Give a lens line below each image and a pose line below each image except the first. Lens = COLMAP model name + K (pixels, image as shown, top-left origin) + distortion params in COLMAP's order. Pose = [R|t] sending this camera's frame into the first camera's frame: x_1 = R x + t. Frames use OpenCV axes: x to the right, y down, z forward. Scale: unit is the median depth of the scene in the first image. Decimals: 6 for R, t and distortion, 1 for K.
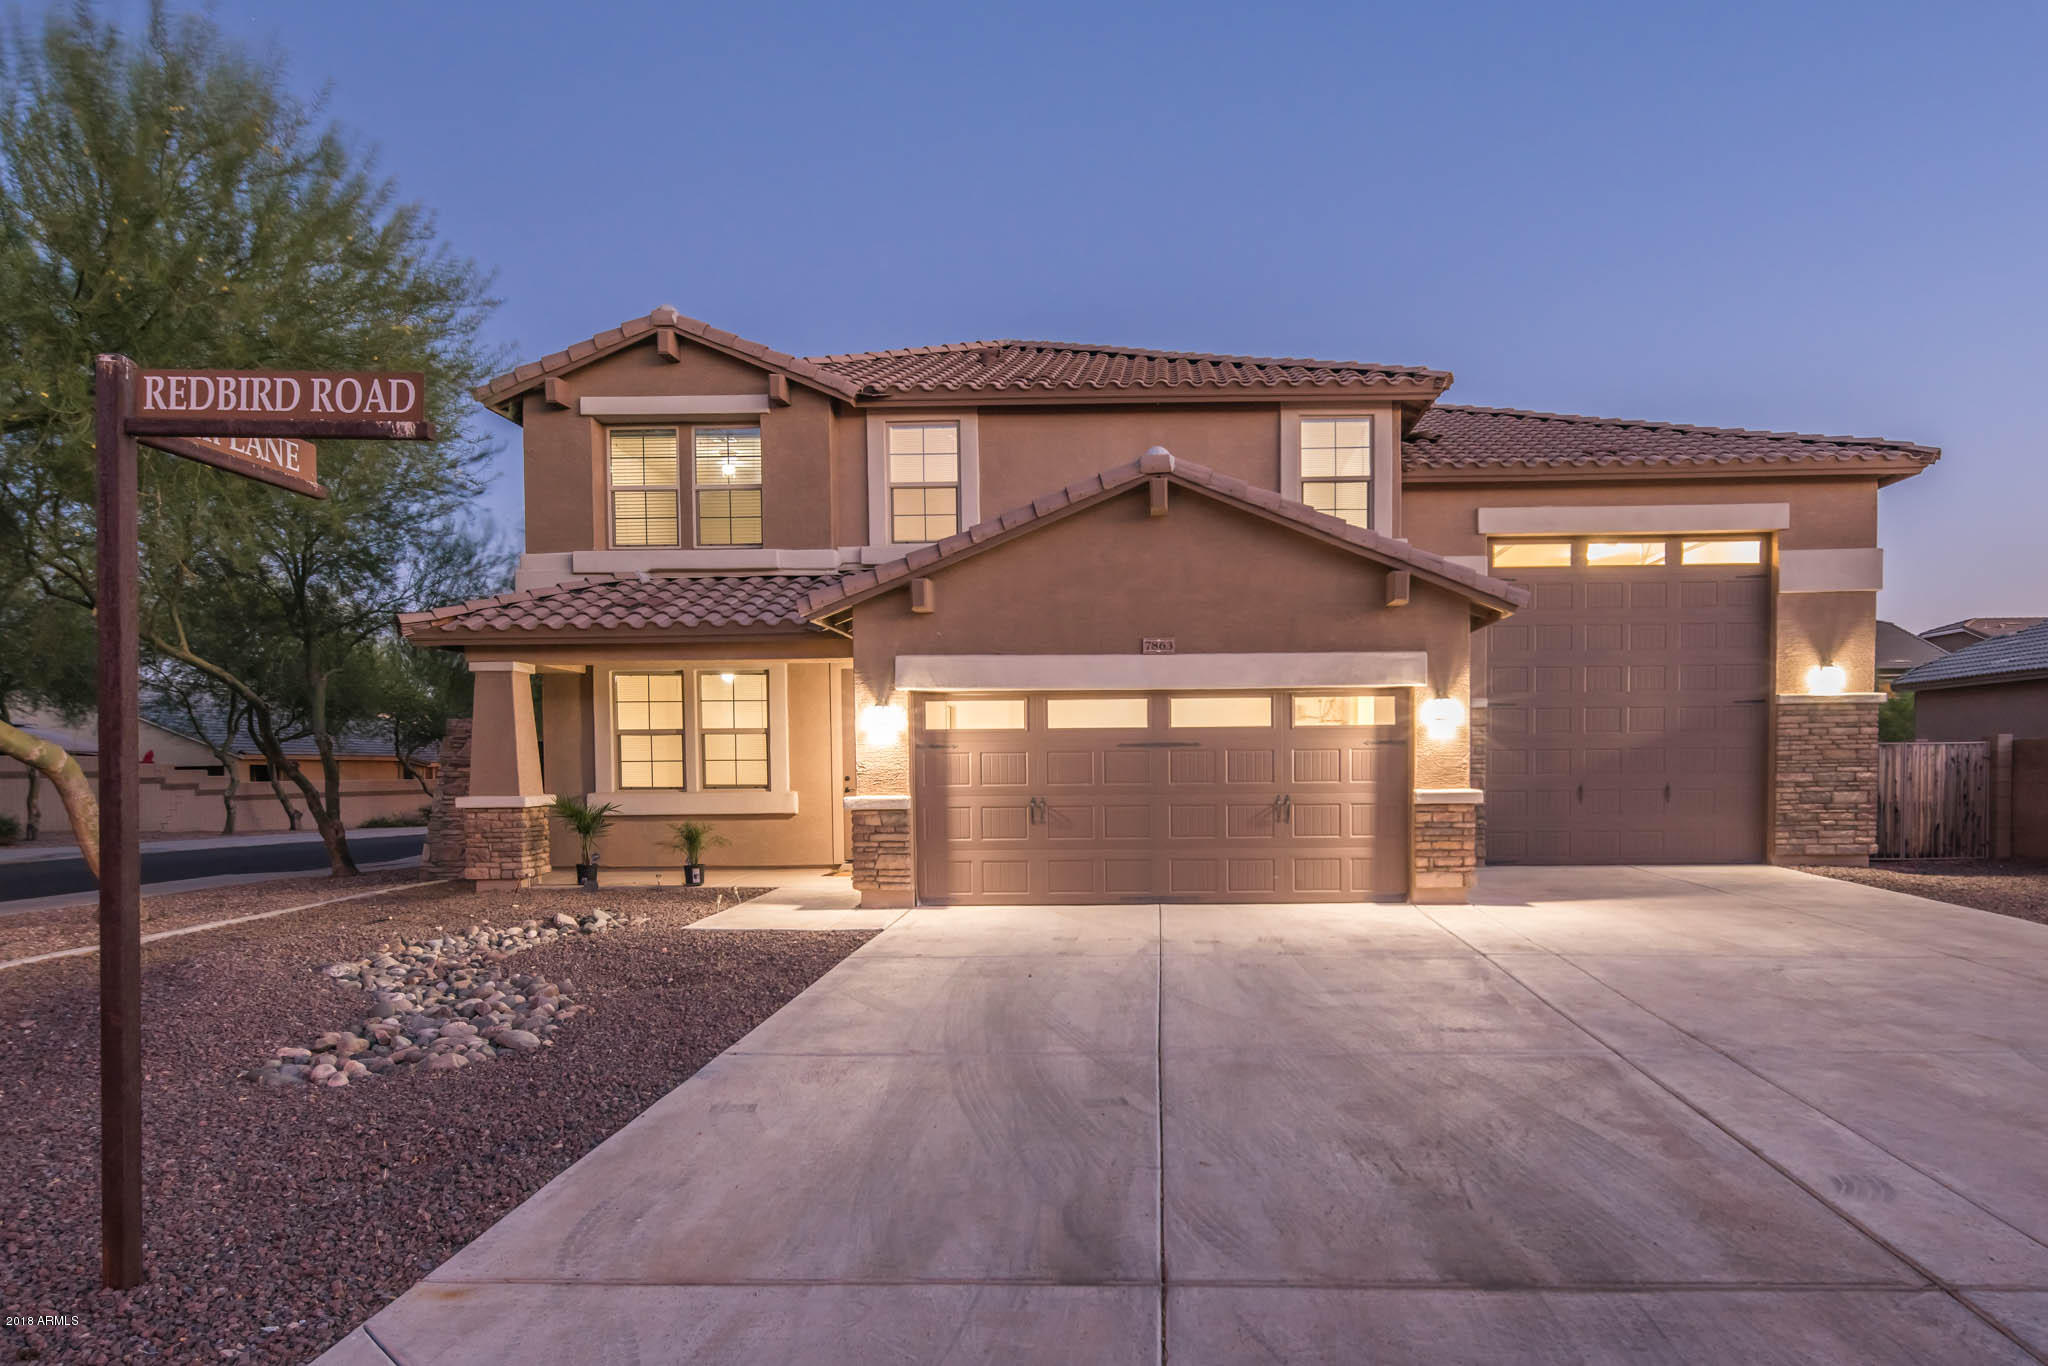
lens RADIAL K [[994.2, 0, 1199.6], [0, 994.2, 801.9], [0, 0, 1]] dist [0.000292, -0.000062]
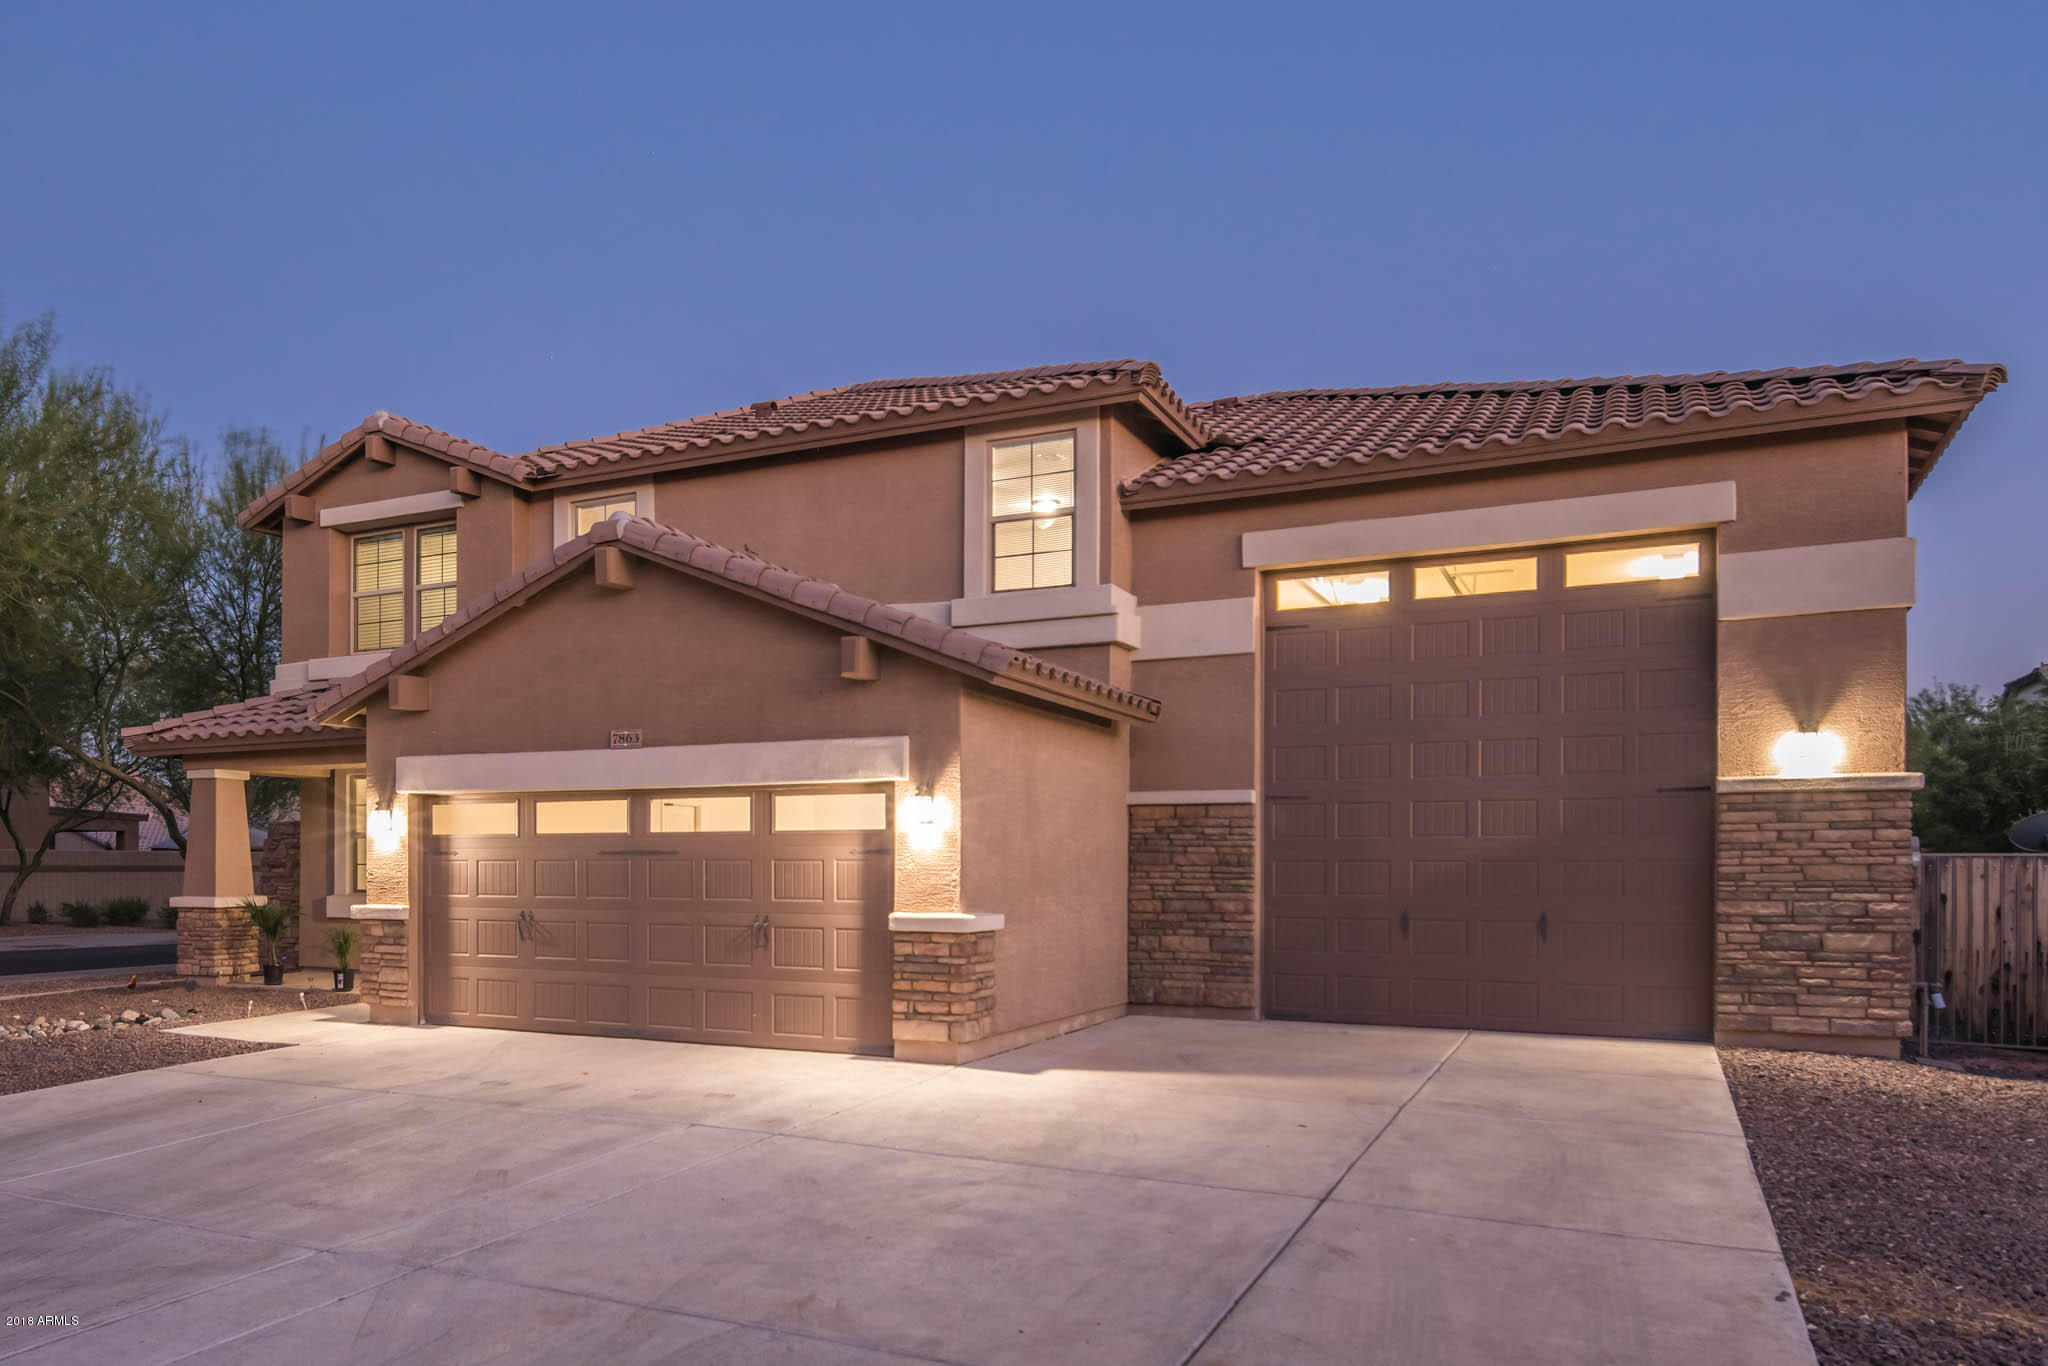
lens RADIAL K [[1215.2, 0, 1016.2], [0, 1215.2, 877.6], [0, 0, 1]] dist [-0.001893, -0.000805]
pose [[0.925827, 0.014398, -0.377673, 0.522757], [-0.025791, 0.999352, -0.025126, -0.014340], [0.377067, 0.033003, 0.925598, 0.121076]]
